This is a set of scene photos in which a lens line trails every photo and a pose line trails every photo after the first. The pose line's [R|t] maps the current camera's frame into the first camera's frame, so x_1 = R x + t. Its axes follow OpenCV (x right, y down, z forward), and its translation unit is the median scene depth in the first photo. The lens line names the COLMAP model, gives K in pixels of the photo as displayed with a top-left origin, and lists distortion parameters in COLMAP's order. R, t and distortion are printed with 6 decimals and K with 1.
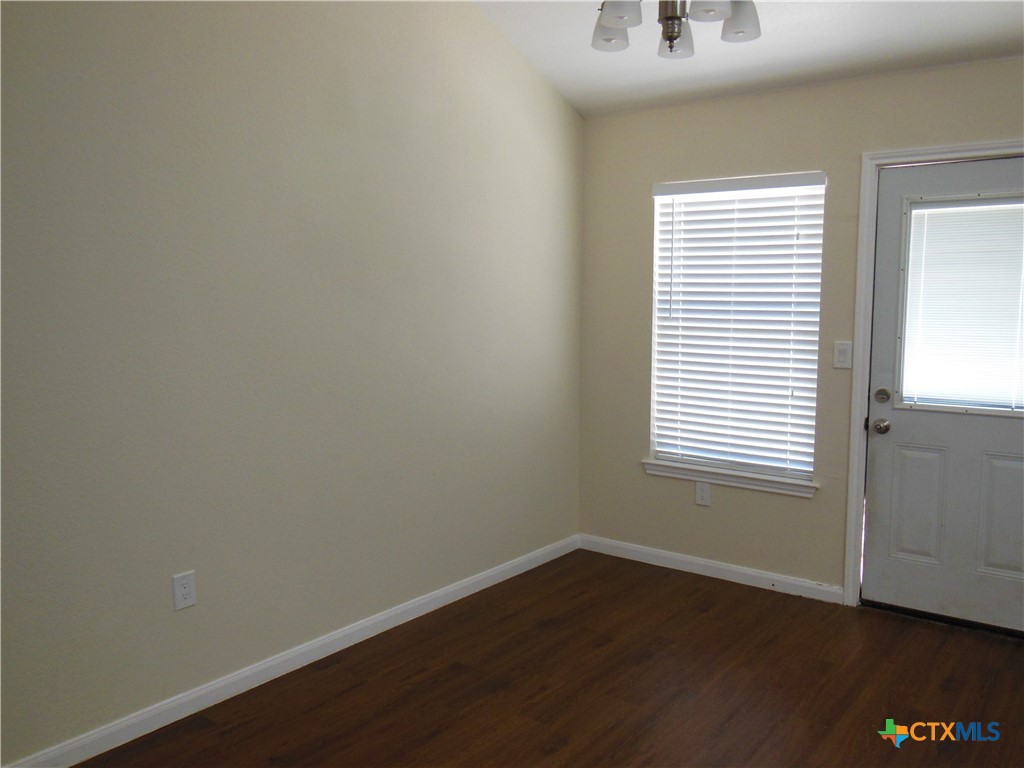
lens RADIAL K [[865.4, 0, 512.0], [0, 865.4, 384.0], [0, 0, 1]] dist [-0.011520, 0.001166]
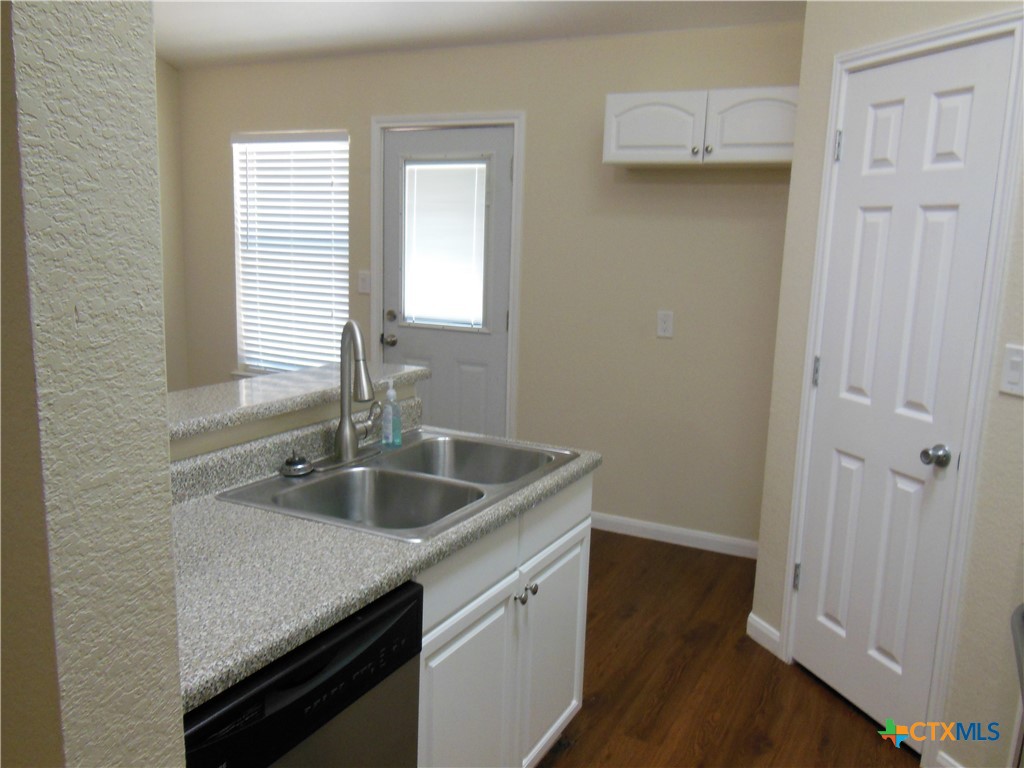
lens RADIAL K [[865.4, 0, 512.0], [0, 865.4, 384.0], [0, 0, 1]] dist [-0.011520, 0.001166]
pose [[0.983632, -0.000621, 0.180187, 0.367797], [-0.010801, 0.997993, 0.062403, 0.031444], [-0.179864, -0.063328, 0.981651, -0.259811]]
